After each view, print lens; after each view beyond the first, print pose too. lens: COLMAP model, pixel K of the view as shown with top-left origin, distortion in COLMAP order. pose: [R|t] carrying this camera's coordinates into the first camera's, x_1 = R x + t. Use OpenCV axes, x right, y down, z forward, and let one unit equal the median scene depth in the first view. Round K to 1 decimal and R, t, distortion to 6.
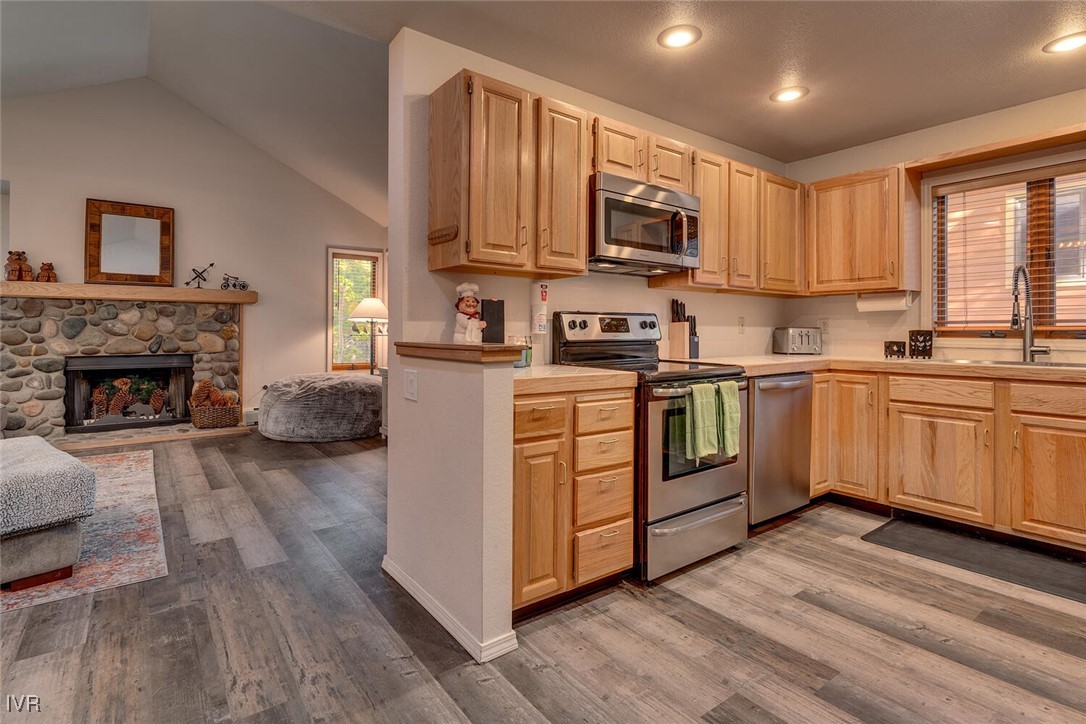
lens RADIAL K [[525.1, 0, 540.8], [0, 525.1, 324.2], [0, 0, 1]] dist [0.003189, 0.000795]
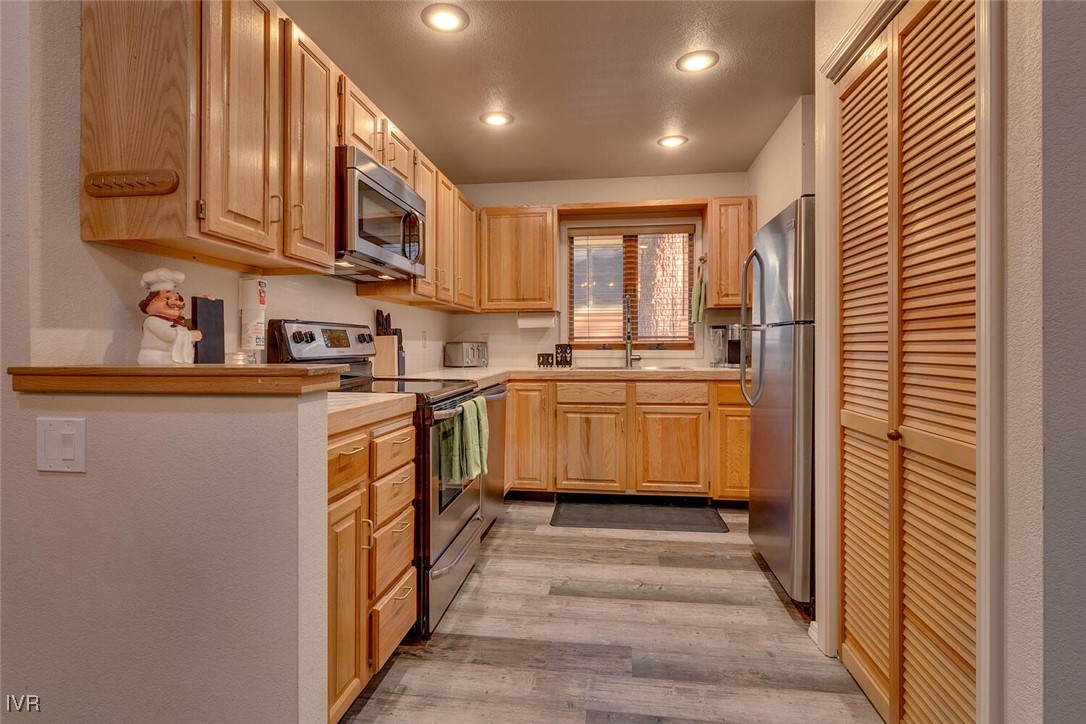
lens RADIAL K [[525.1, 0, 540.2], [0, 525.1, 344.1], [0, 0, 1]] dist [0.003189, 0.000795]
pose [[0.714941, -0.001992, 0.699182, -0.234426], [-0.004516, 0.999962, 0.007467, 0.003662], [-0.699171, -0.008496, 0.714904, 0.221913]]
